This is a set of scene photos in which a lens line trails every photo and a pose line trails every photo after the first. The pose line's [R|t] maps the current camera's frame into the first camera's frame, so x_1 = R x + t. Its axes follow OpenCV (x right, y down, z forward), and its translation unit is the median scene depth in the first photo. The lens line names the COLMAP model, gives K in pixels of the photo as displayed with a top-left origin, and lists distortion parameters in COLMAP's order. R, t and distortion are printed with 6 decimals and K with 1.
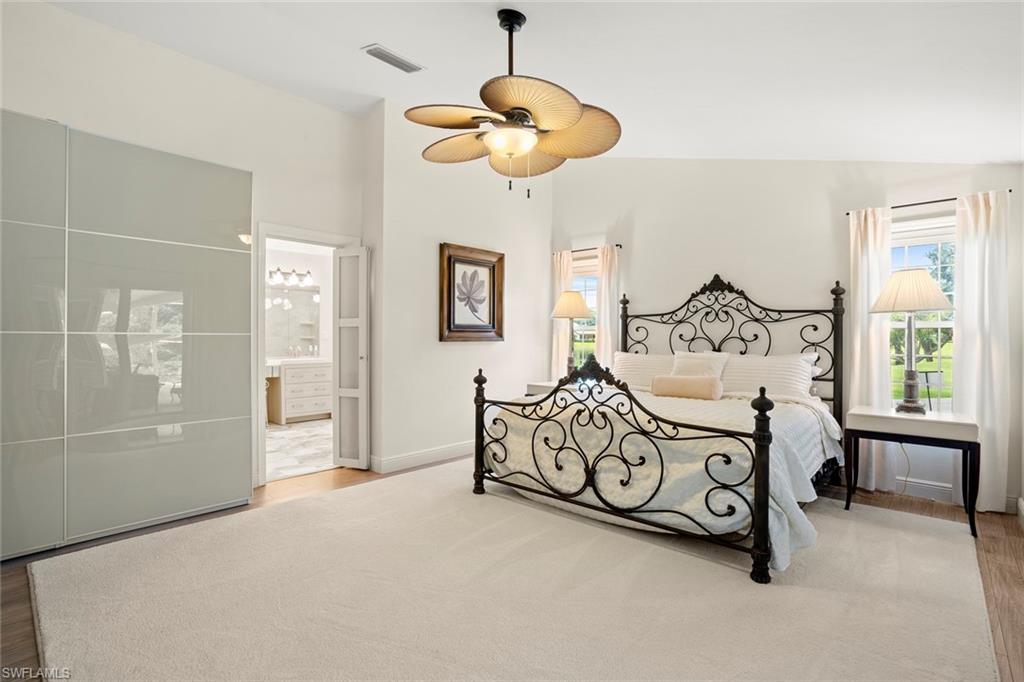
lens RADIAL K [[489.5, 0, 515.9], [0, 489.5, 327.1], [0, 0, 1]] dist [-0.045242, 0.000478]
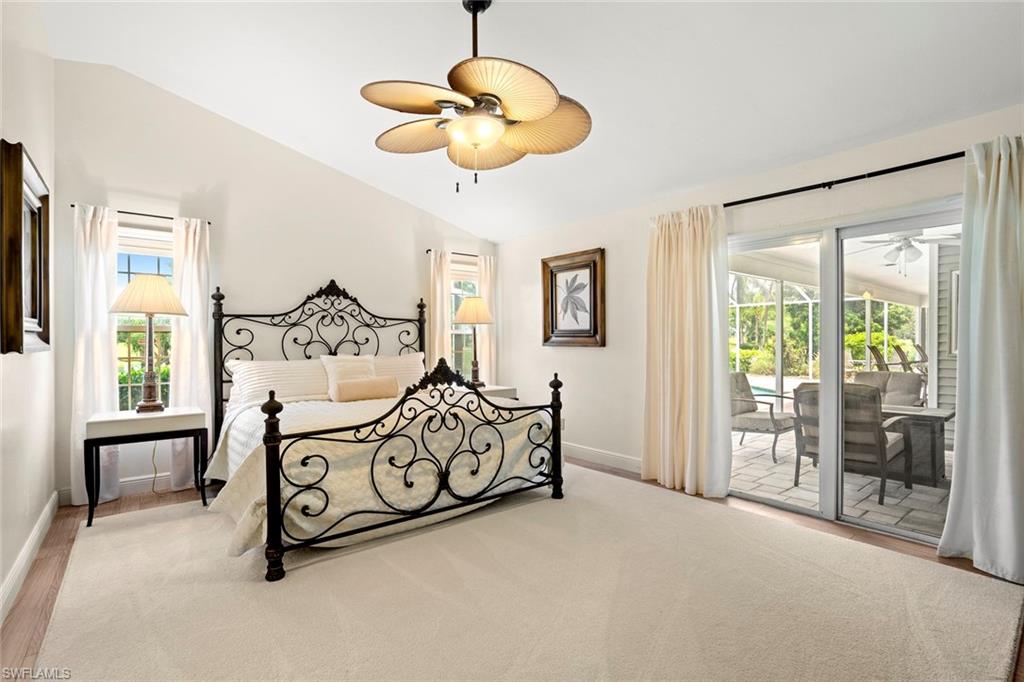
lens RADIAL K [[474.4, 0, 508.9], [0, 474.4, 339.8], [0, 0, 1]] dist [-0.059080, 0.029775]
pose [[0.159575, -0.003777, 0.987179, -0.720130], [-0.016021, 0.999851, 0.006415, 0.008935], [-0.987056, -0.016839, 0.159490, 0.657971]]
